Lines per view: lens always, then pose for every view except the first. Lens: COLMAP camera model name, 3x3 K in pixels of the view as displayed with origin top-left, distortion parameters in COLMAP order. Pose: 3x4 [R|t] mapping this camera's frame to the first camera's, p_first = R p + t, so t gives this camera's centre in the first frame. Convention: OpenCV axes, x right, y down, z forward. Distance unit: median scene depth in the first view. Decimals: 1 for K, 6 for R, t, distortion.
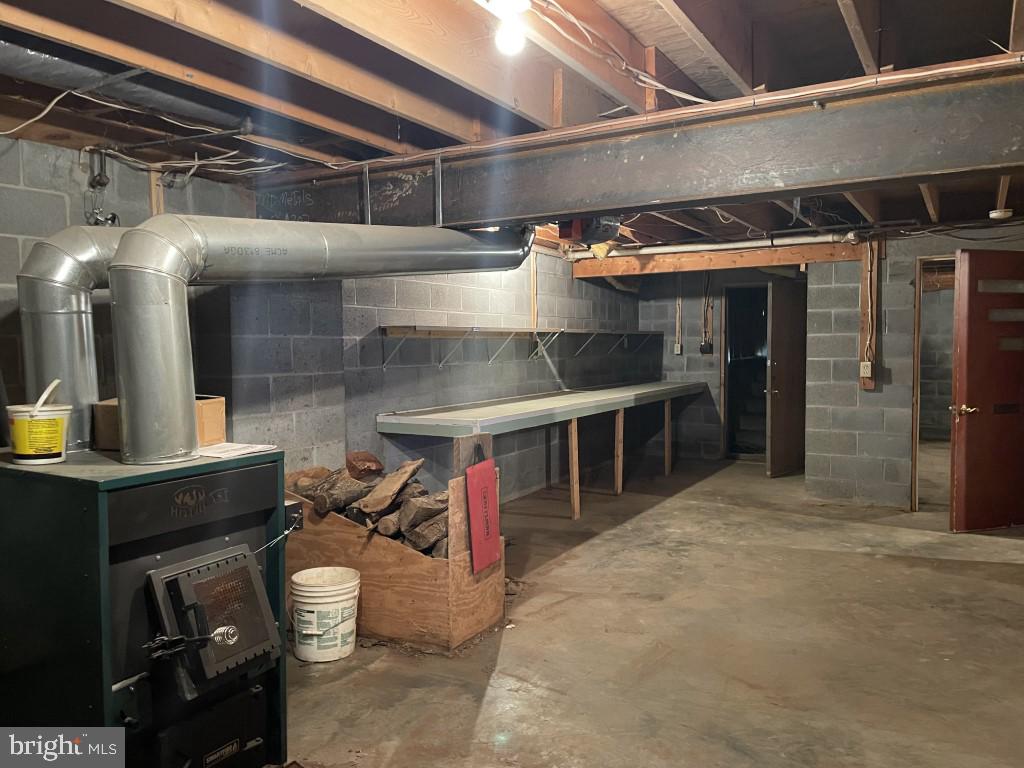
lens RADIAL K [[771.0, 0, 512.0], [0, 771.0, 384.0], [0, 0, 1]] dist [0.097425, -0.129985]
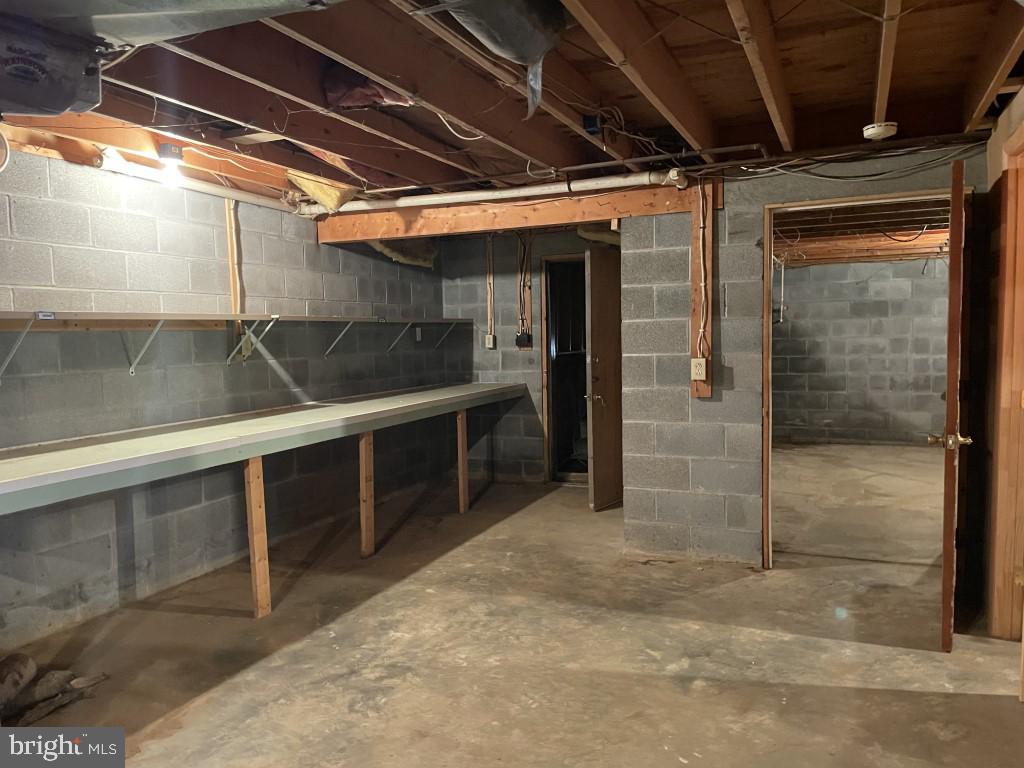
lens RADIAL K [[777.9, 0, 508.7], [0, 777.9, 392.6], [0, 0, 1]] dist [0.112960, -0.151341]
pose [[0.992414, -0.023530, 0.120668, 0.187258], [0.020731, 0.999487, 0.024397, -0.017231], [-0.121180, -0.021710, 0.992393, 0.305707]]
